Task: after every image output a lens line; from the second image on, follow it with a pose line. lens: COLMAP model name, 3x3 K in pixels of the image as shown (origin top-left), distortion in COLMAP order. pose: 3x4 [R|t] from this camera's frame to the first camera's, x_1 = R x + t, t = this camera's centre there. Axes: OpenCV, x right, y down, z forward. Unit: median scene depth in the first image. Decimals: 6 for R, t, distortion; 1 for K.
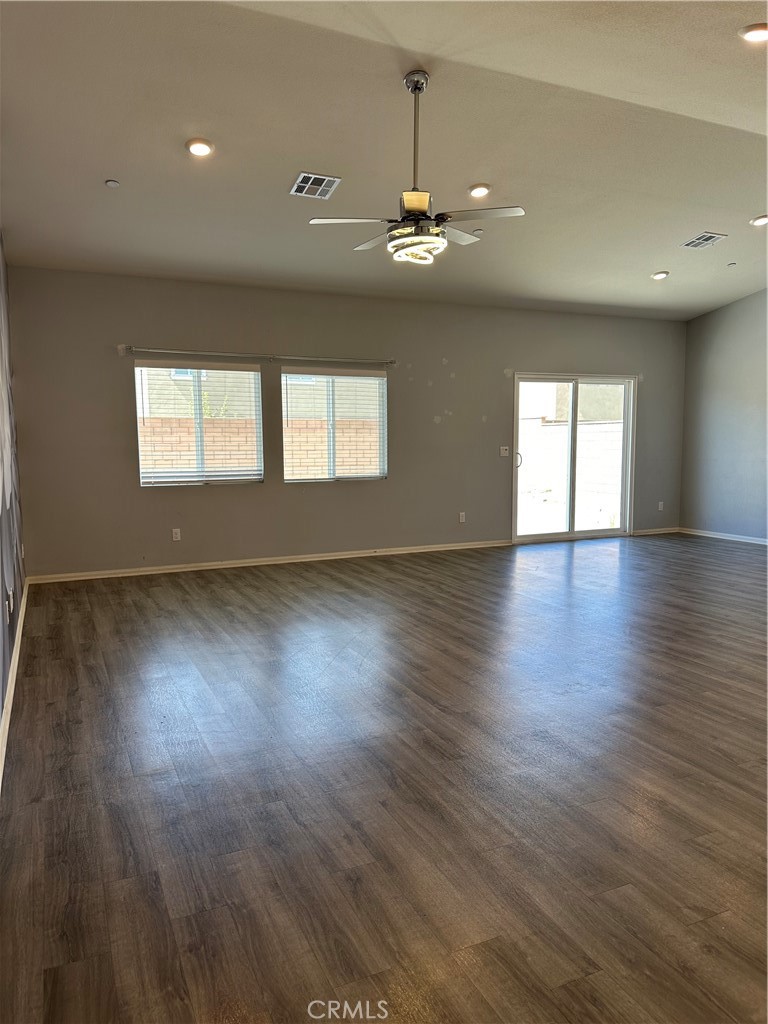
lens RADIAL K [[727.8, 0, 383.8], [0, 727.8, 518.8], [0, 0, 1]] dist [0.031838, -0.020945]
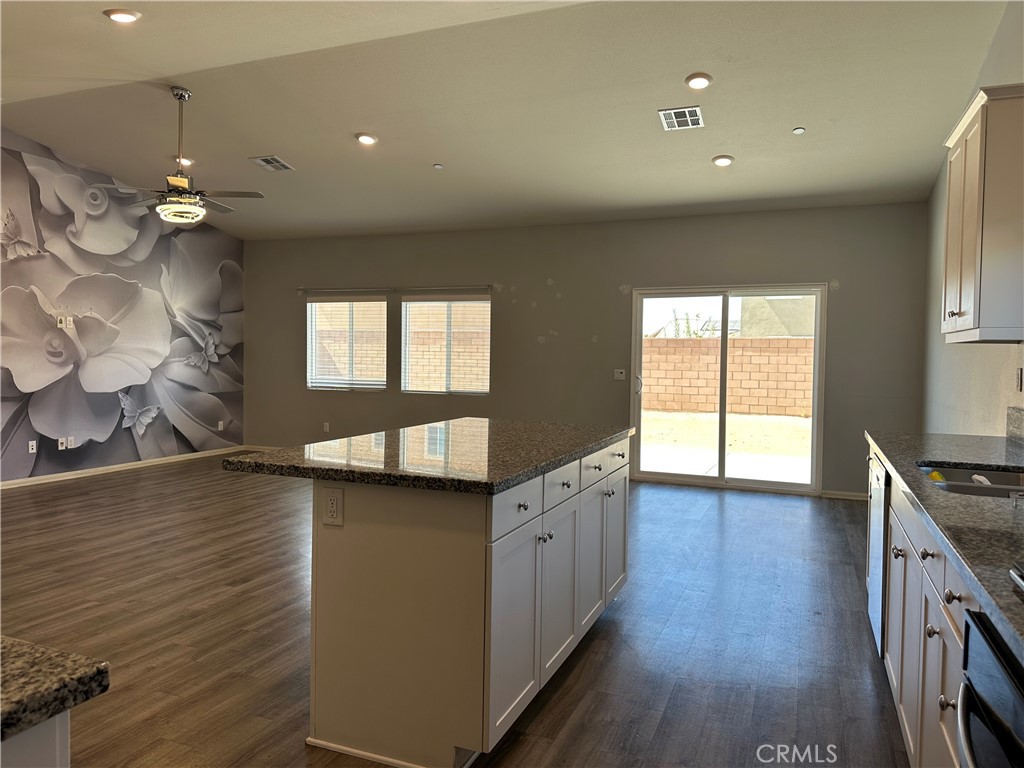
lens RADIAL K [[727.8, 0, 507.7], [0, 727.8, 374.9], [0, 0, 1]] dist [0.031838, -0.020945]
pose [[0.665858, 0.037124, -0.745155, 0.749863], [-0.100303, 0.994149, -0.040100, -0.042347], [0.739306, 0.101442, 0.665685, 0.294341]]
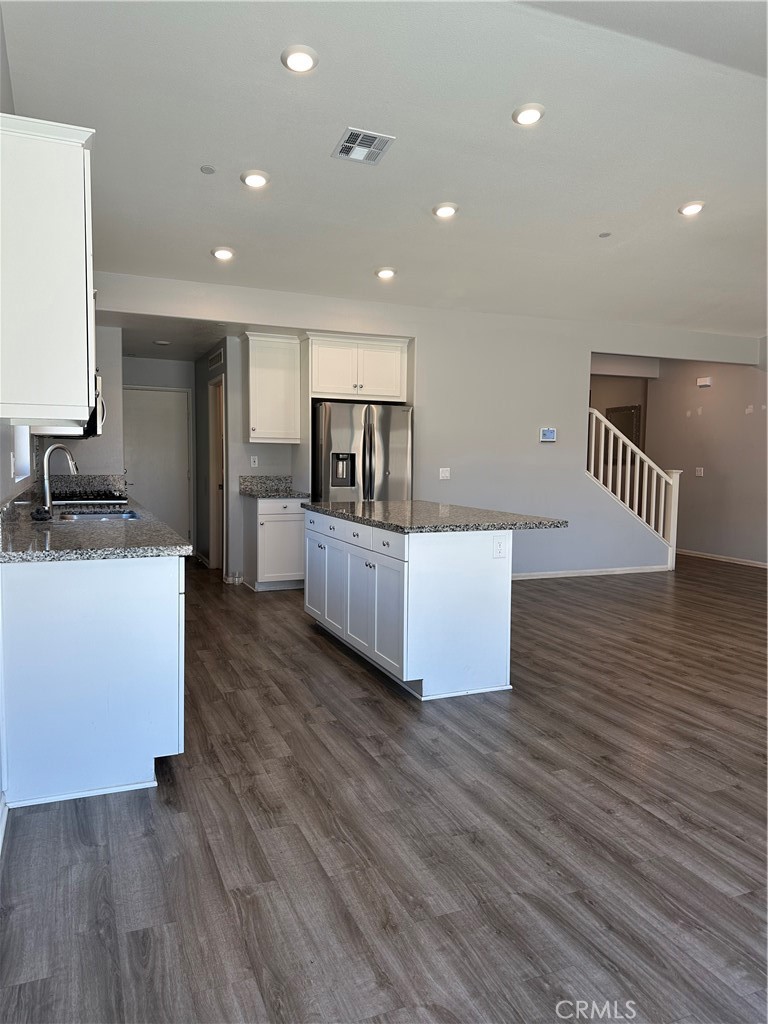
lens RADIAL K [[727.8, 0, 388.4], [0, 727.8, 509.7], [0, 0, 1]] dist [0.031838, -0.020945]
pose [[-0.999319, -0.017828, 0.032297, 0.456404], [-0.010699, 0.977908, 0.208762, -0.137888], [-0.035305, 0.208275, -0.977433, 1.094532]]
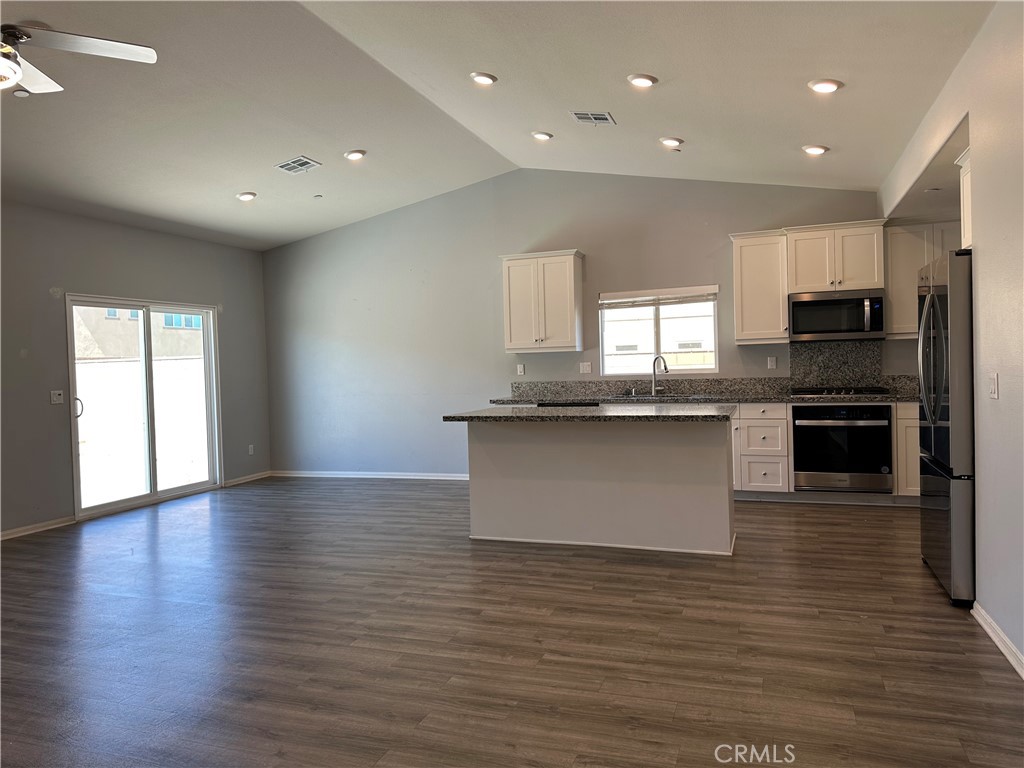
lens RADIAL K [[727.8, 0, 510.3], [0, 727.8, 369.8], [0, 0, 1]] dist [0.031838, -0.020945]
pose [[0.707785, -0.020257, 0.706138, -0.033770], [0.105278, 0.991451, -0.077083, -0.014046], [-0.698539, 0.128899, 0.703866, 0.150407]]
